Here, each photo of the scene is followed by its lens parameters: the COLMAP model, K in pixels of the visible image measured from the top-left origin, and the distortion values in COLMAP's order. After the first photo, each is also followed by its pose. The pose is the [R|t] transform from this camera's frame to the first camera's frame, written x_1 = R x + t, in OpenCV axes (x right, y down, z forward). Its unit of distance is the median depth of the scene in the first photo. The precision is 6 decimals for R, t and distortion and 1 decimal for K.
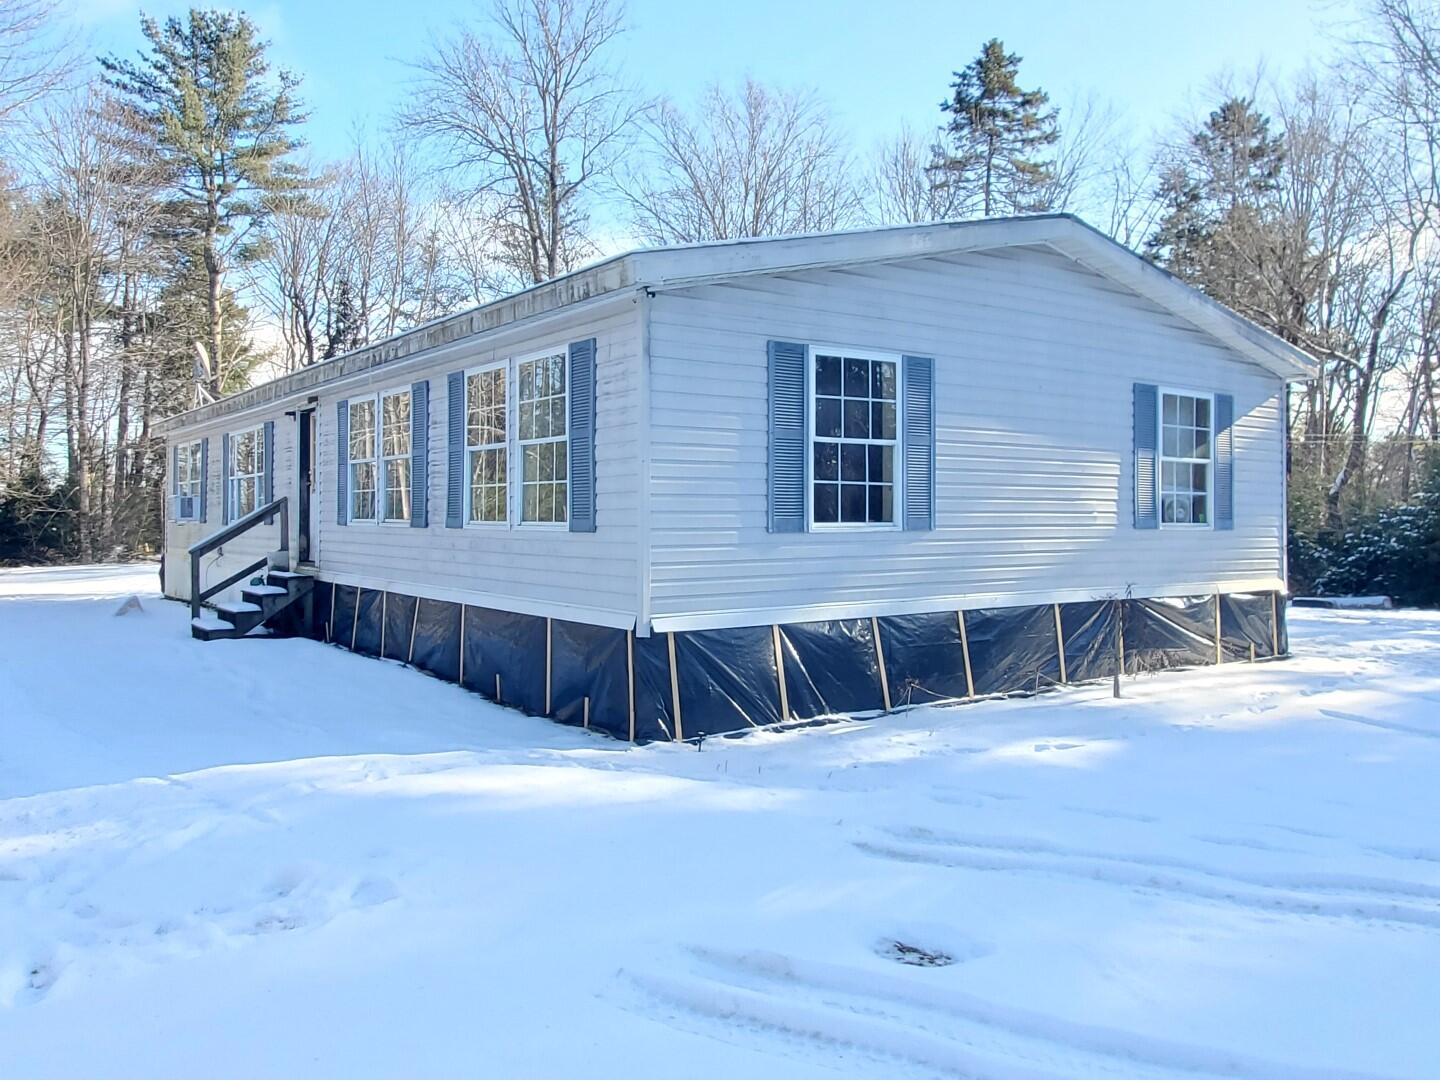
lens RADIAL K [[1155.5, 0, 725.9], [0, 1155.5, 524.0], [0, 0, 1]] dist [-0.000802, 0.004989]
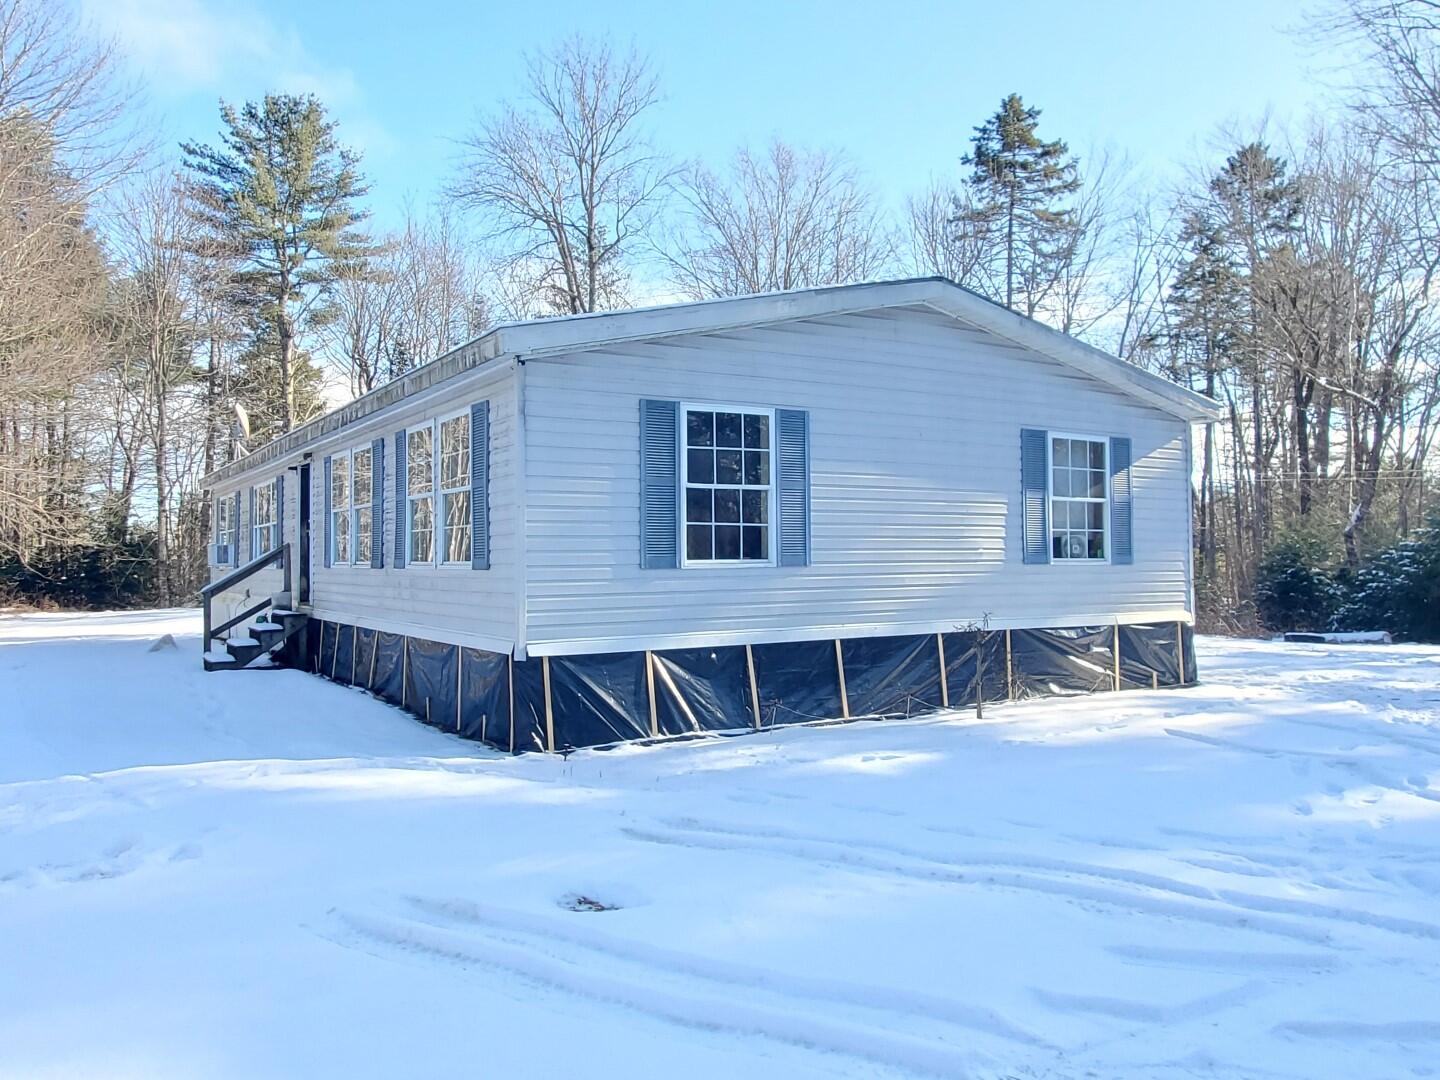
lens RADIAL K [[1137.8, 0, 720.0], [0, 1137.8, 540.0], [0, 0, 1]] dist [0.000629, 0.001843]
pose [[0.997003, -0.010657, -0.076627, 0.151052], [0.008740, 0.999642, -0.025303, 0.006120], [0.076869, 0.024557, 0.996739, -0.077396]]
